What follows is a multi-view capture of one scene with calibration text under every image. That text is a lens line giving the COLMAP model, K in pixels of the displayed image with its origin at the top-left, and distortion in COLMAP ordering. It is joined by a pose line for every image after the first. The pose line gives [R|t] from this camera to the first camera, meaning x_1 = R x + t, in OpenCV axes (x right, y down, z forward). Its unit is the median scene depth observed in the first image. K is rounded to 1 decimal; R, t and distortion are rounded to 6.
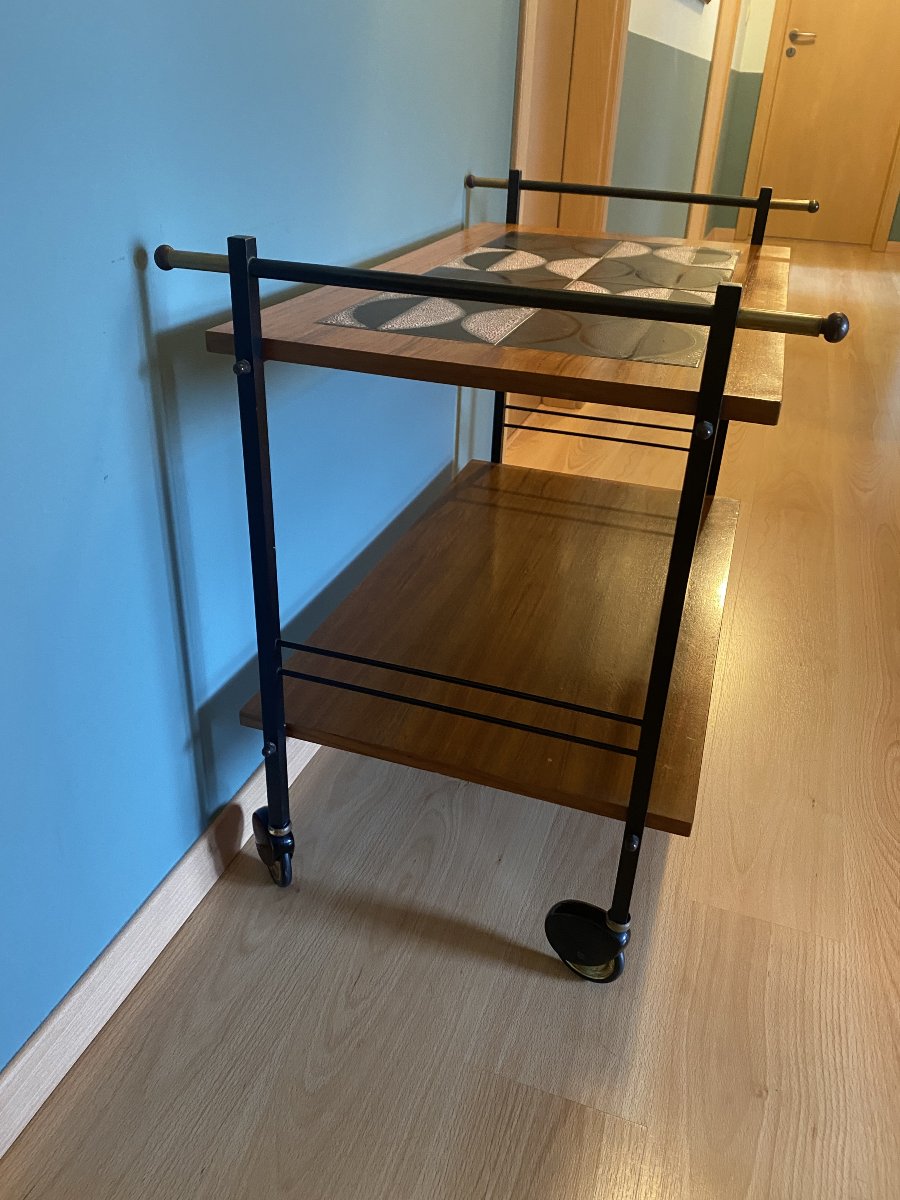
lens RADIAL K [[915.3, 0, 455.1], [0, 915.3, 597.0], [0, 0, 1]] dist [0.037399, -0.037671]
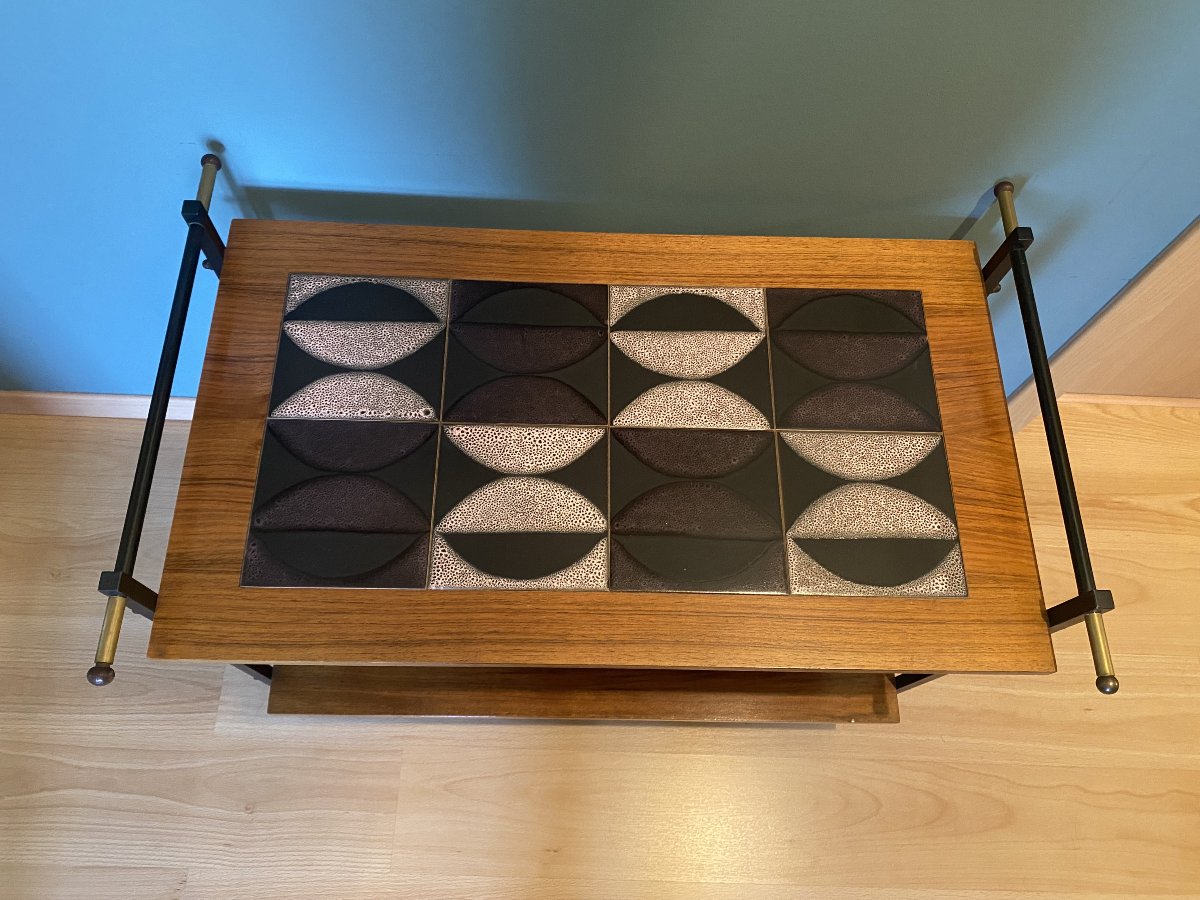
lens RADIAL K [[915.3, 0, 589.0], [0, 915.3, 443.9], [0, 0, 1]] dist [0.037399, -0.037671]
pose [[0.306185, 0.866430, -0.394398, 0.588928], [-0.490926, 0.498667, 0.714369, -1.159783], [0.815624, -0.025109, 0.578037, 0.591884]]
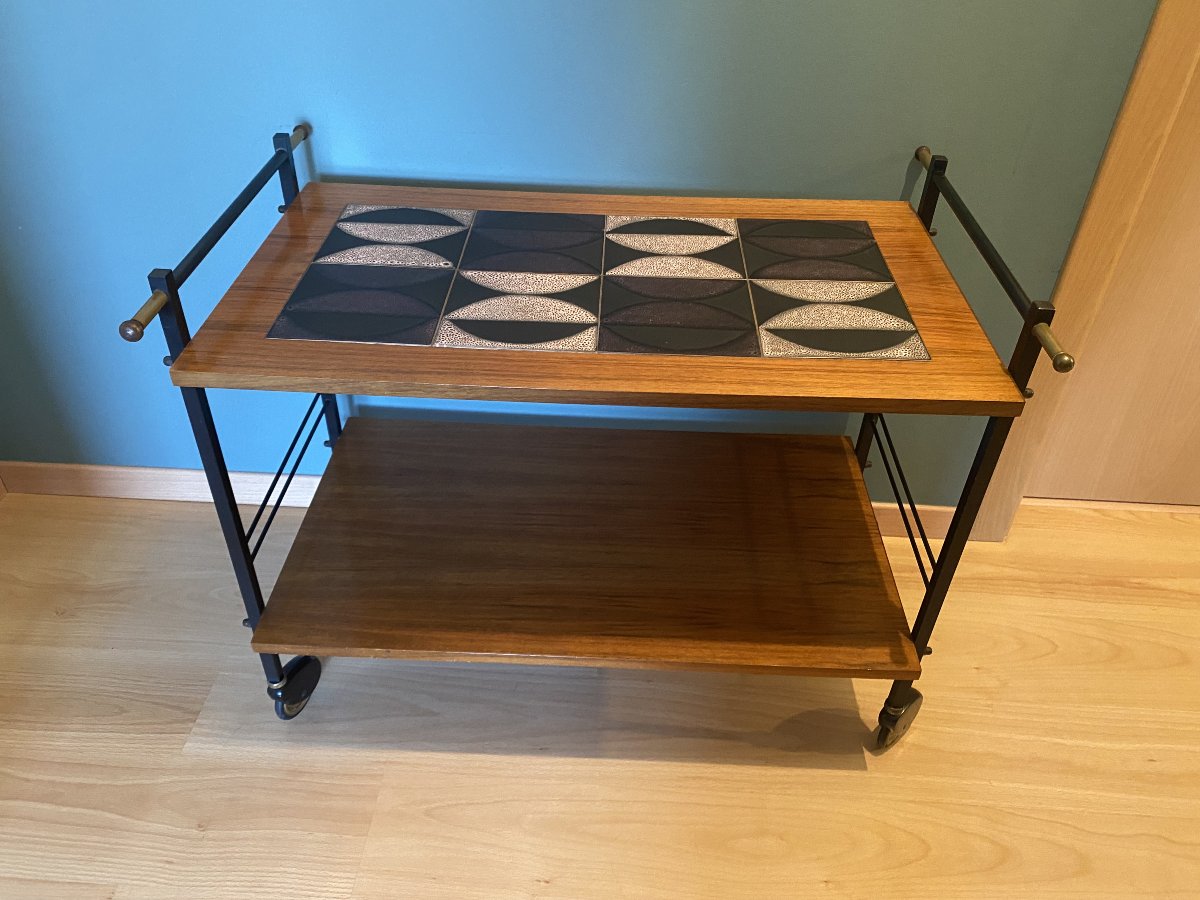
lens RADIAL K [[915.3, 0, 600.7], [0, 915.3, 446.0], [0, 0, 1]] dist [0.037399, -0.037671]
pose [[0.281756, 0.566771, -0.774199, 1.240965], [-0.480417, 0.781793, 0.397491, -0.730229], [0.830550, 0.259943, 0.492561, 0.677795]]
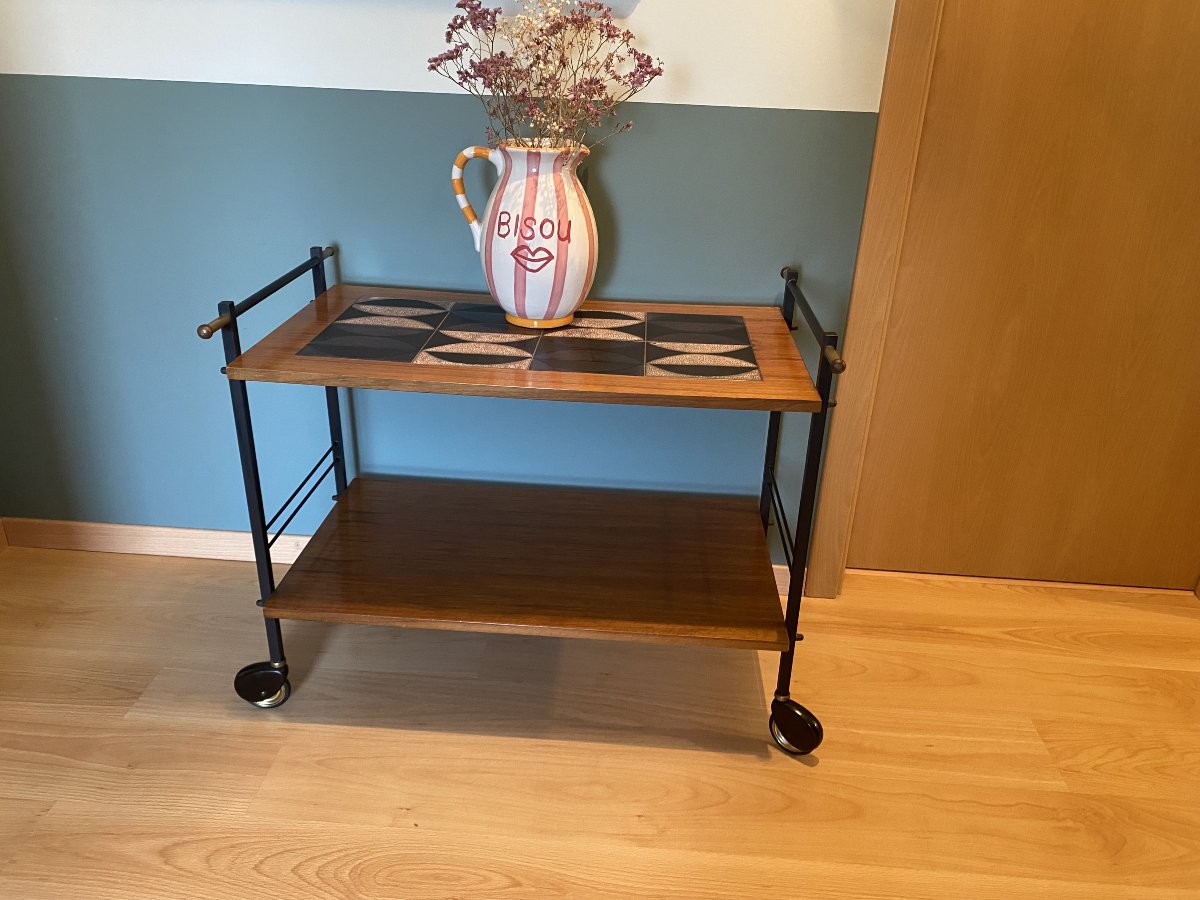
lens RADIAL K [[915.3, 0, 589.9], [0, 915.3, 447.4], [0, 0, 1]] dist [0.037399, -0.037671]
pose [[-0.253956, -0.439058, 0.861820, -1.424517], [0.434279, 0.744404, 0.507211, -1.090443], [-0.864238, 0.503080, 0.001628, 1.247750]]
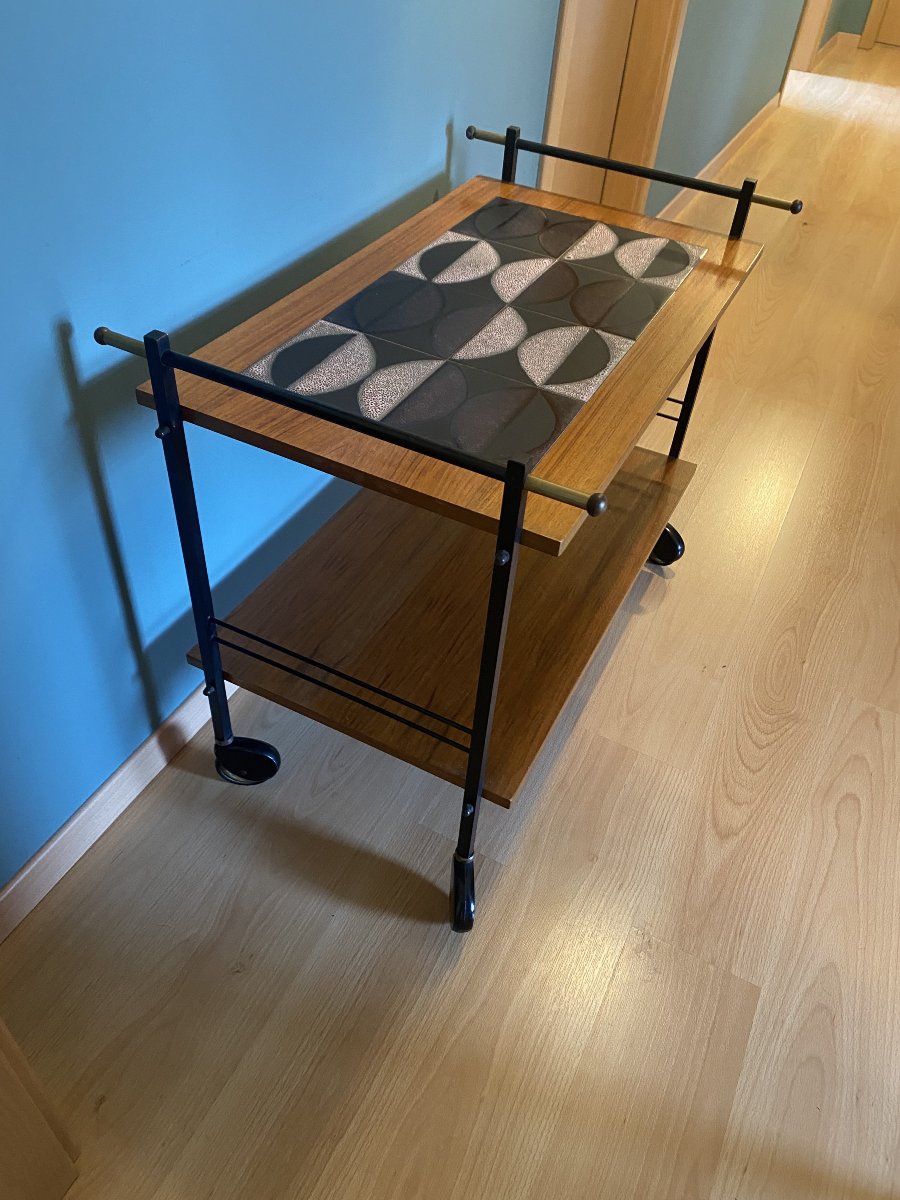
lens RADIAL K [[915.3, 0, 459.1], [0, 915.3, 591.9], [0, 0, 1]] dist [0.037399, -0.037671]
pose [[-0.983983, -0.175325, 0.032232, 0.114262], [-0.025362, 0.316660, 0.948200, -1.546988], [-0.176450, 0.932195, -0.316035, 2.042919]]
